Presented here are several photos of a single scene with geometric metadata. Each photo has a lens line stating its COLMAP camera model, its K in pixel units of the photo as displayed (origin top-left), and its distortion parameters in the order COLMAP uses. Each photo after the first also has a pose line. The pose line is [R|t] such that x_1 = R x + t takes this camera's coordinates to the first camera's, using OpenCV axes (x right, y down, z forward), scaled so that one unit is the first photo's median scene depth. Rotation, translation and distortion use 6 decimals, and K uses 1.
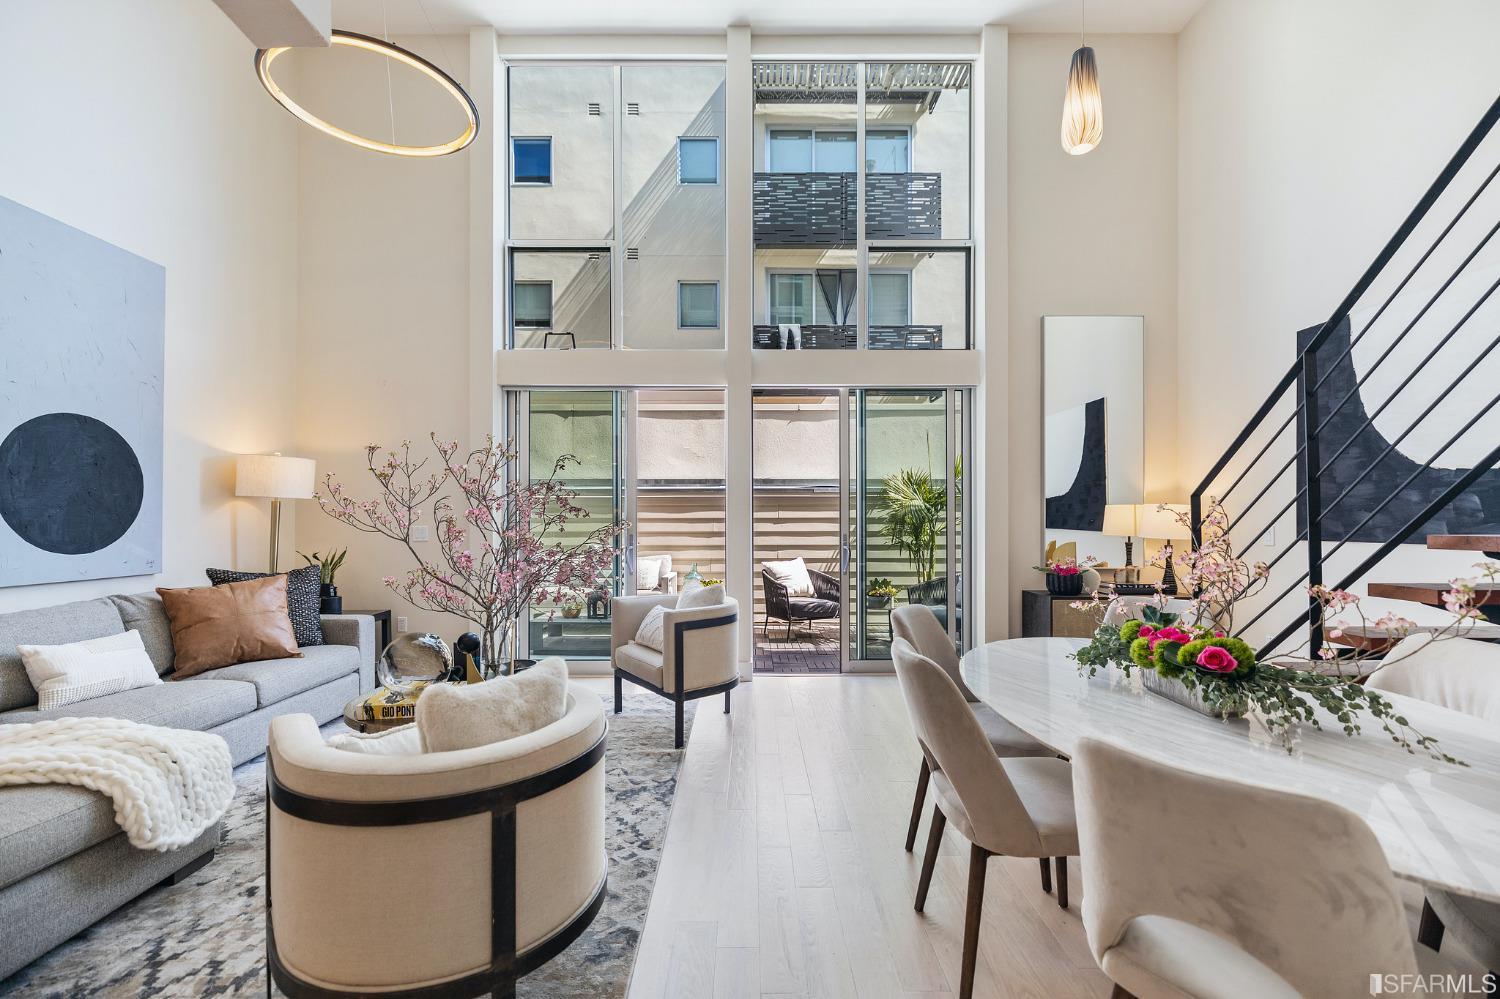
lens RADIAL K [[635.0, 0, 749.1], [0, 635.0, 515.4], [0, 0, 1]] dist [-0.002306, -0.000012]
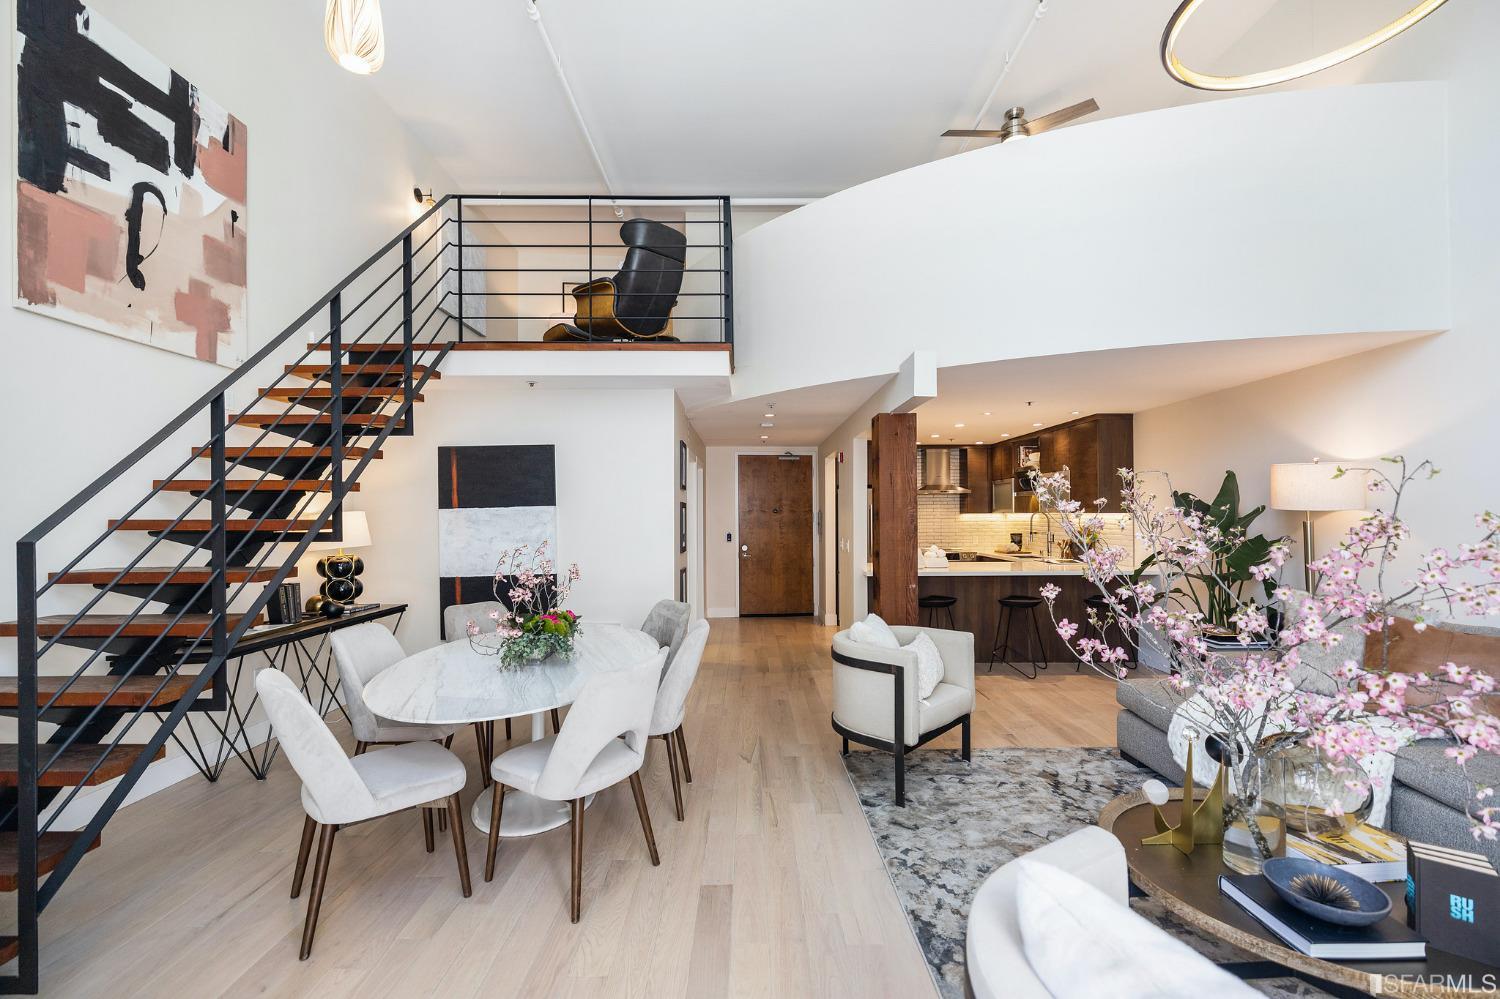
lens RADIAL K [[634.6, 0, 749.9], [0, 634.6, 502.0], [0, 0, 1]] dist [0.000781, 0.000099]
pose [[-0.999984, 0.005553, 0.001023, 0.056434], [0.005531, 0.999776, -0.020408, -0.045216], [-0.001136, -0.020402, -0.999791, 1.328582]]
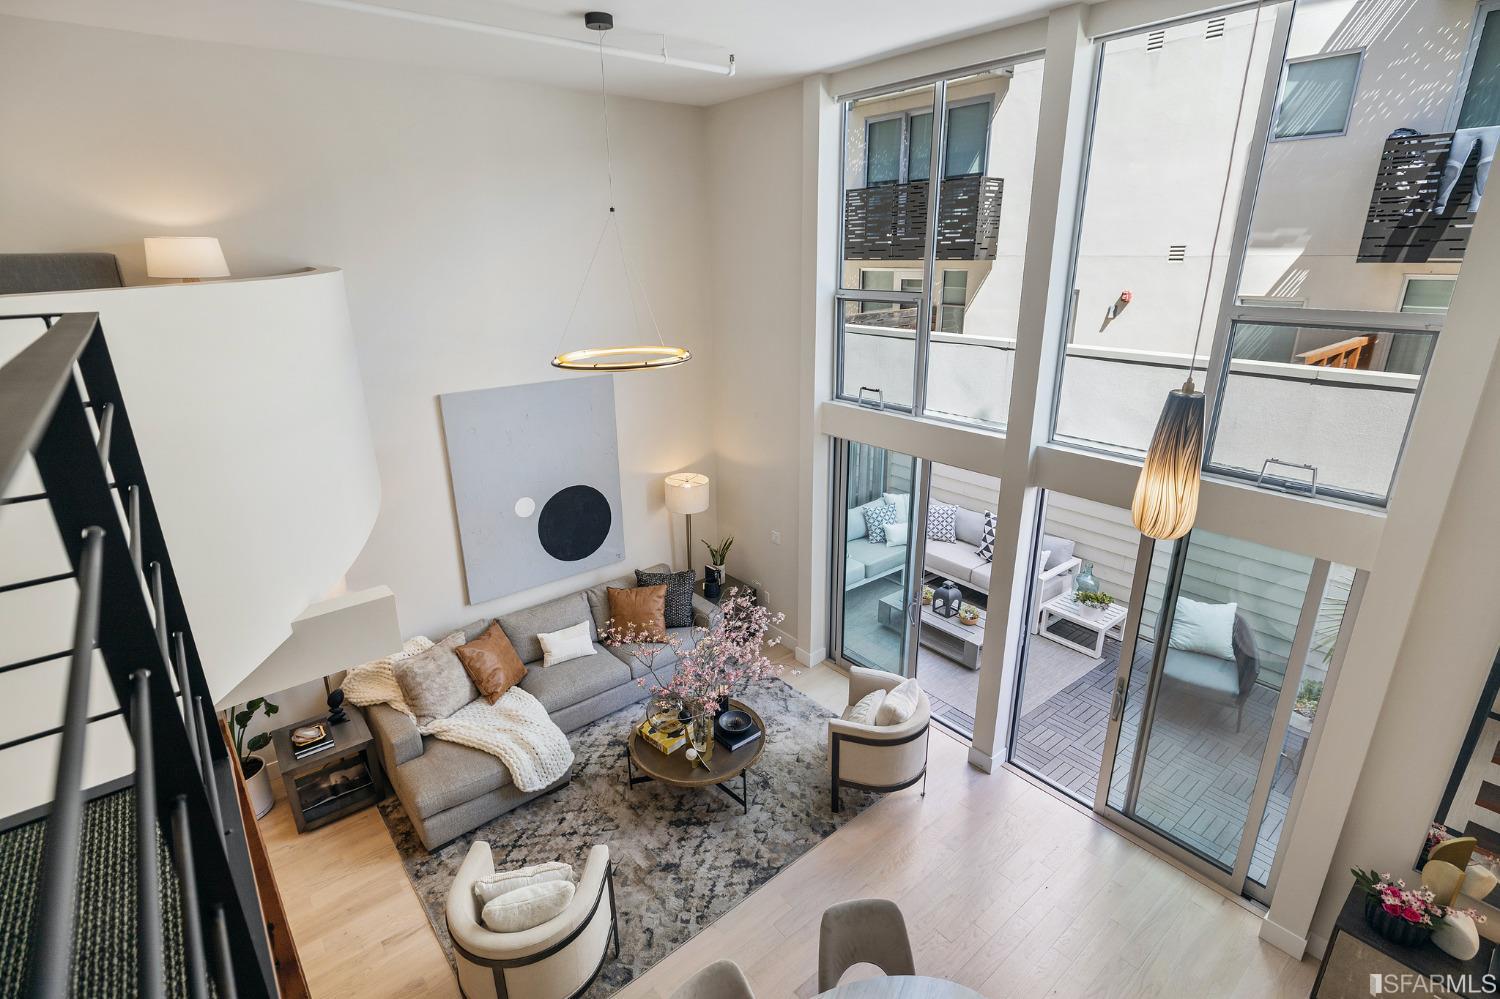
lens RADIAL K [[715.0, 0, 750.9], [0, 715.0, 490.2], [0, 0, 1]] dist [-0.002102, -0.000545]
pose [[0.640103, 0.241727, -0.729271, 0.608552], [0.010252, 0.946442, 0.322711, -0.676212], [0.768220, -0.214045, 0.603343, 0.159440]]
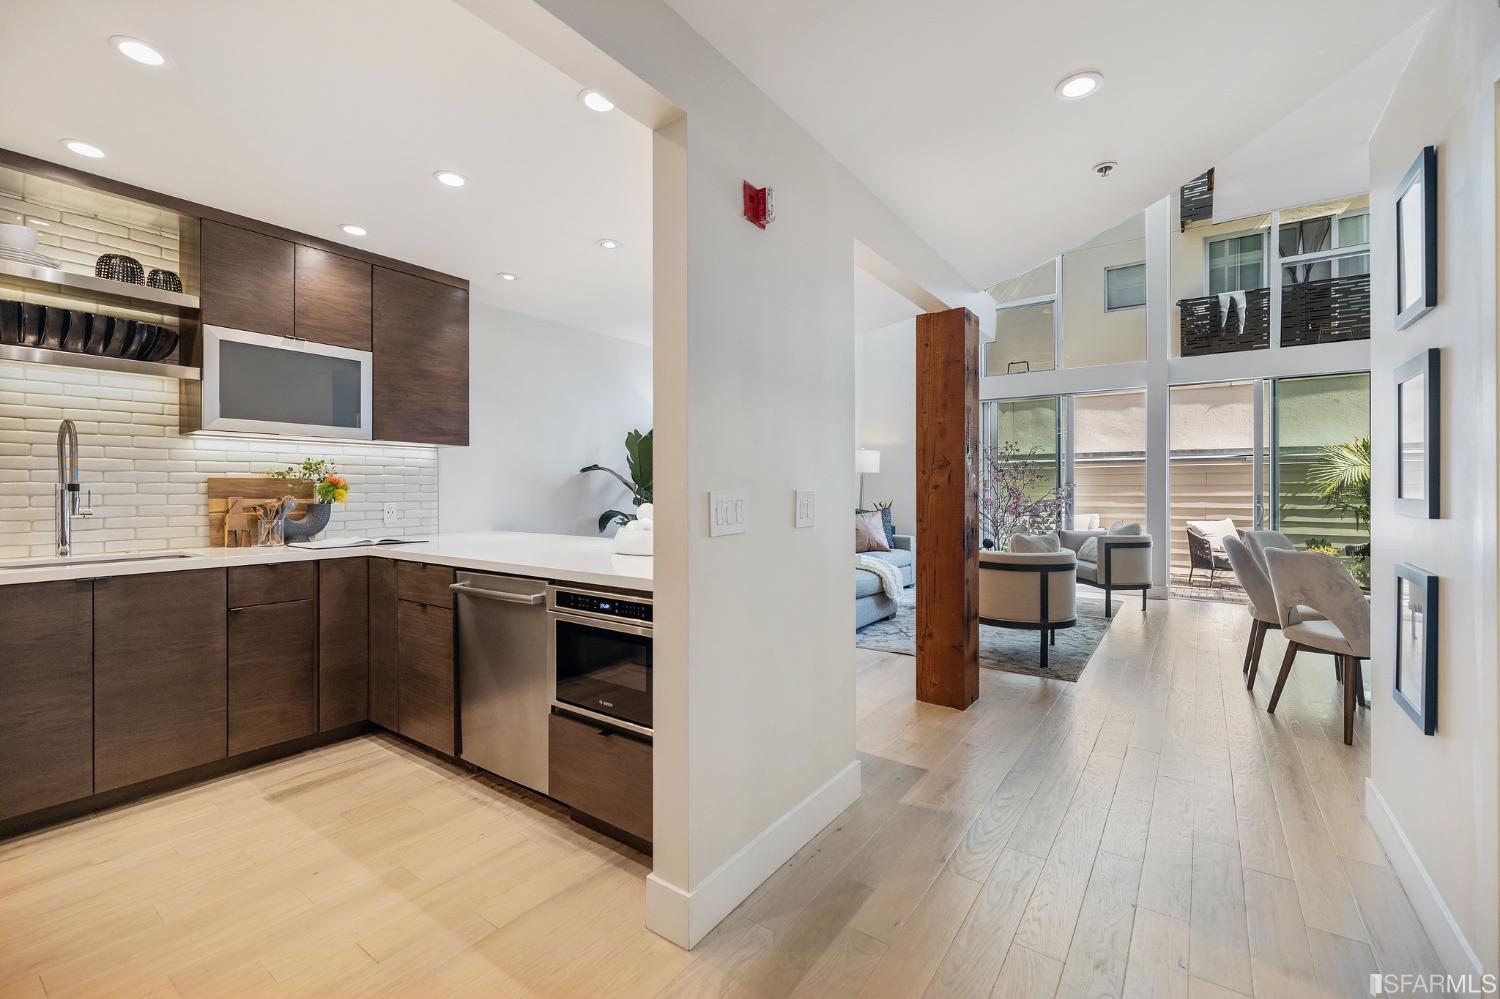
lens RADIAL K [[630.0, 0, 750.8], [0, 630.0, 487.3], [0, 0, 1]] dist [-0.000546, 0.000117]
pose [[0.813127, 0.000557, -0.582086, 0.082017], [0.000399, 0.999999, 0.001515, 0.015650], [0.582086, -0.001464, 0.813126, -0.810606]]
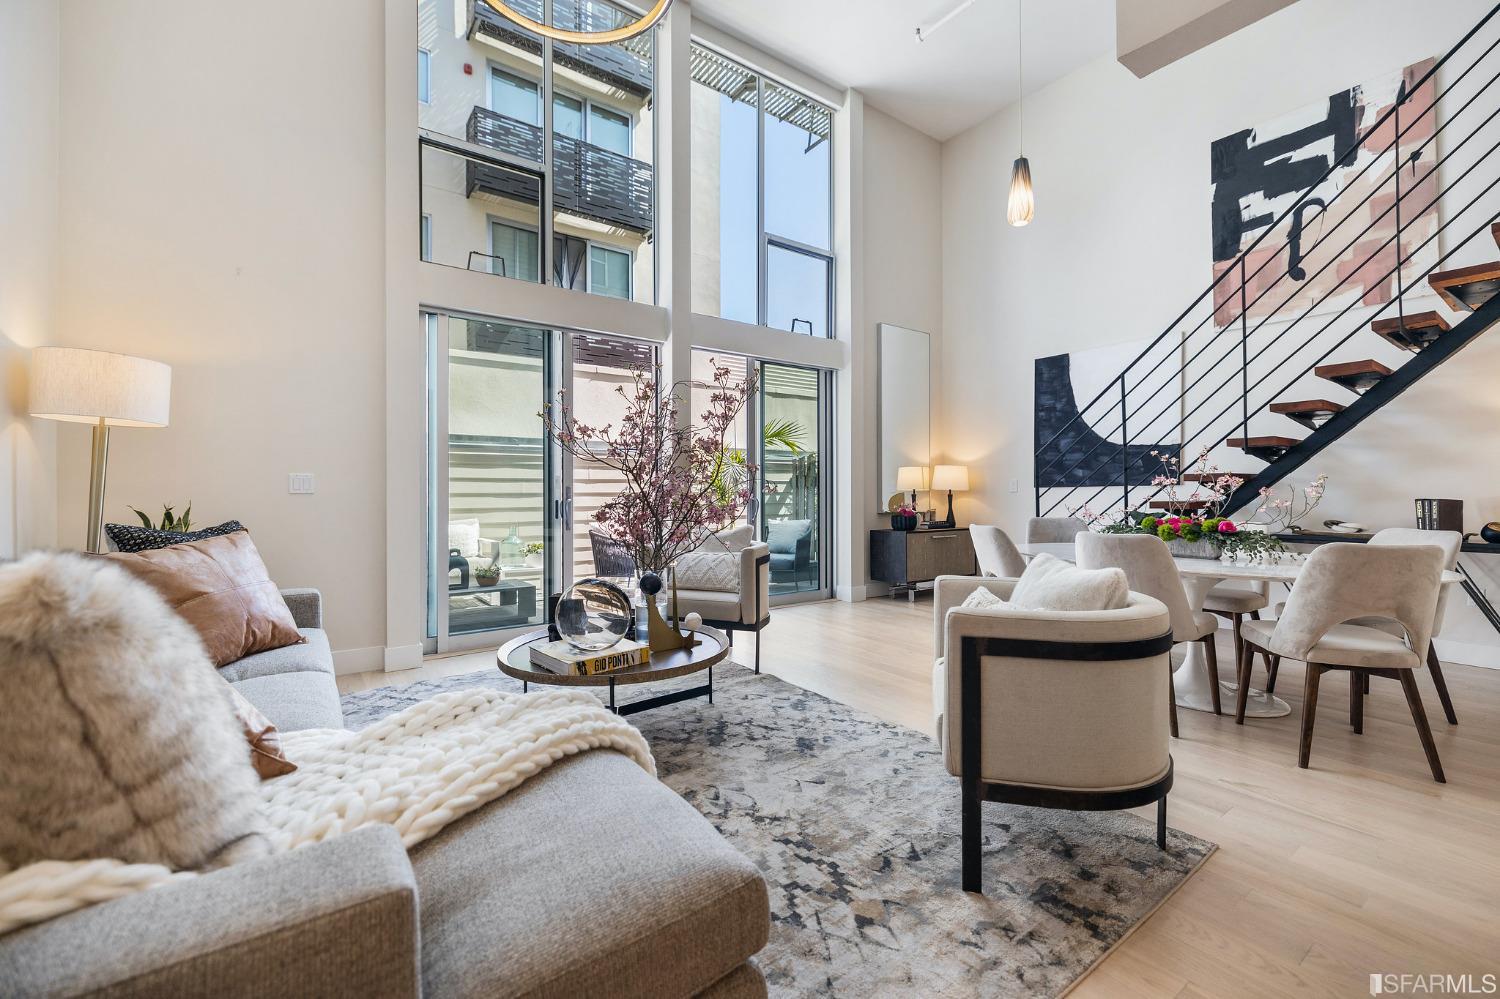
lens RADIAL K [[630.0, 0, 750.8], [0, 630.0, 487.3], [0, 0, 1]] dist [-0.000546, 0.000117]
pose [[0.812327, 0.003558, 0.583192, -0.677846], [0.000144, 0.999980, -0.006302, 0.049120], [-0.583203, 0.005203, 0.812310, 0.117045]]
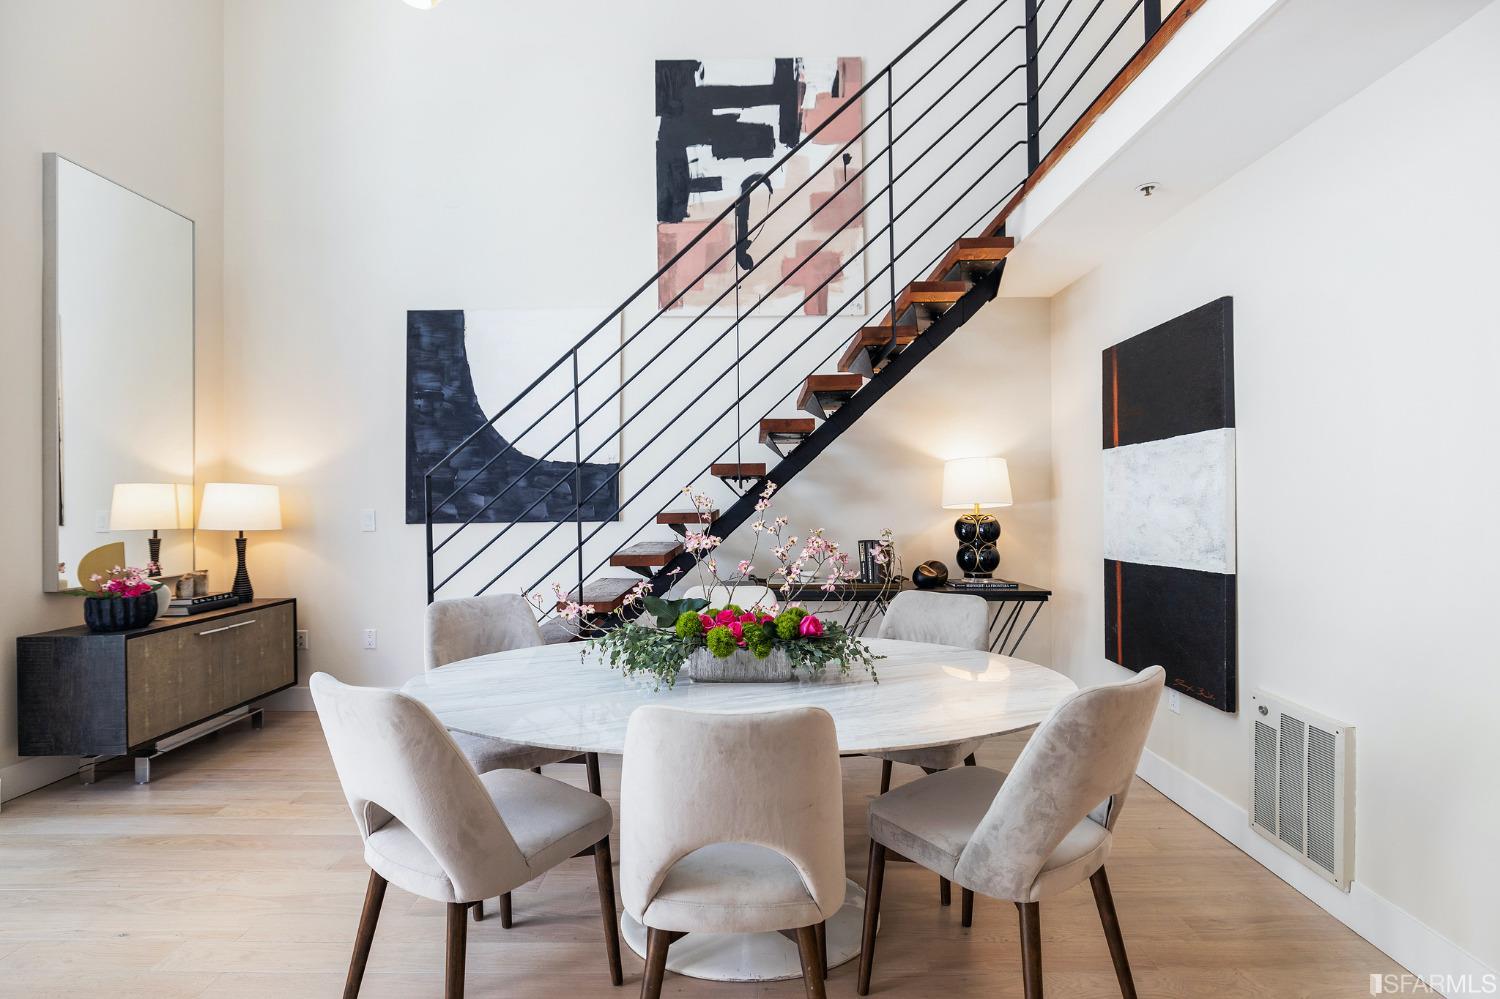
lens RADIAL K [[692.6, 0, 745.7], [0, 692.6, 495.6], [0, 0, 1]] dist [-0.004035, -0.000217]
pose [[0.006335, -0.002125, 0.999978, -0.202403], [0.003516, 0.999992, 0.002103, -0.004922], [-0.999974, 0.003503, 0.006342, 0.478894]]
